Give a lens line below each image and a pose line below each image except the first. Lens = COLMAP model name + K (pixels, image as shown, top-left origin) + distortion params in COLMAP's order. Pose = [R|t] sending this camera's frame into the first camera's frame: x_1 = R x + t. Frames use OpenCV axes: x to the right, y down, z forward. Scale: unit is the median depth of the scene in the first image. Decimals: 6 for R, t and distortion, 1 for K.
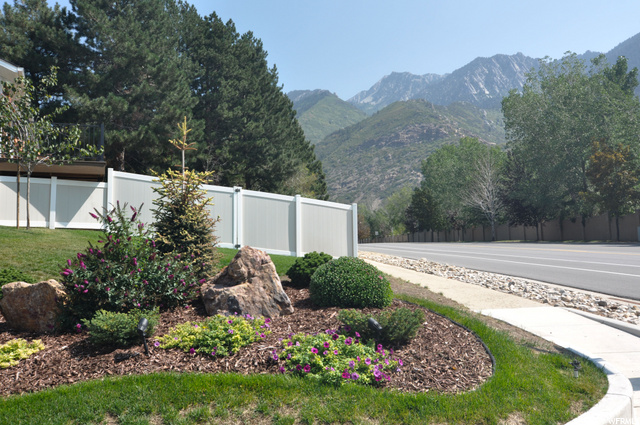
lens RADIAL K [[635.9, 0, 320.0], [0, 635.9, 212.5], [0, 0, 1]] dist [0.002471, 0.000752]
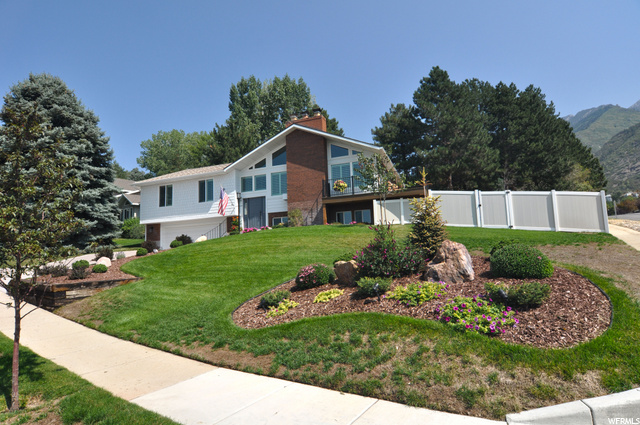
lens RADIAL K [[344.1, 0, 320.0], [0, 344.1, 212.5], [0, 0, 1]] dist [-0.013324, -0.000440]
pose [[0.748109, -0.088192, -0.657689, 0.053589], [0.098220, 0.994928, -0.021690, -0.007687], [0.656266, -0.048372, 0.752977, 0.016003]]
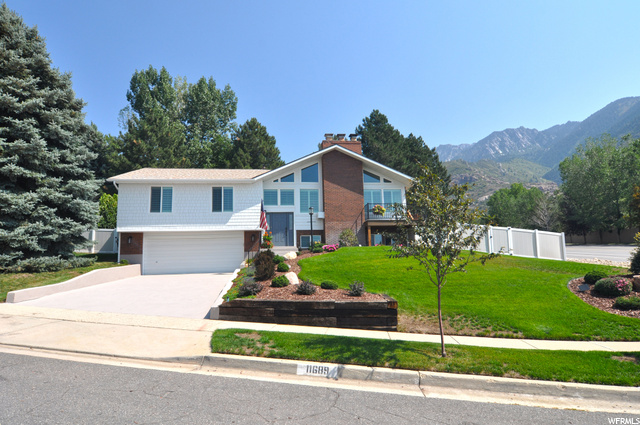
lens RADIAL K [[358.9, 0, 309.6], [0, 358.9, 221.8], [0, 0, 1]] dist [-0.008503, -0.002179]
pose [[0.971437, -0.038977, -0.234075, -0.320765], [0.033377, 0.999055, -0.027838, -0.029140], [0.234939, 0.019230, 0.971820, -0.218015]]
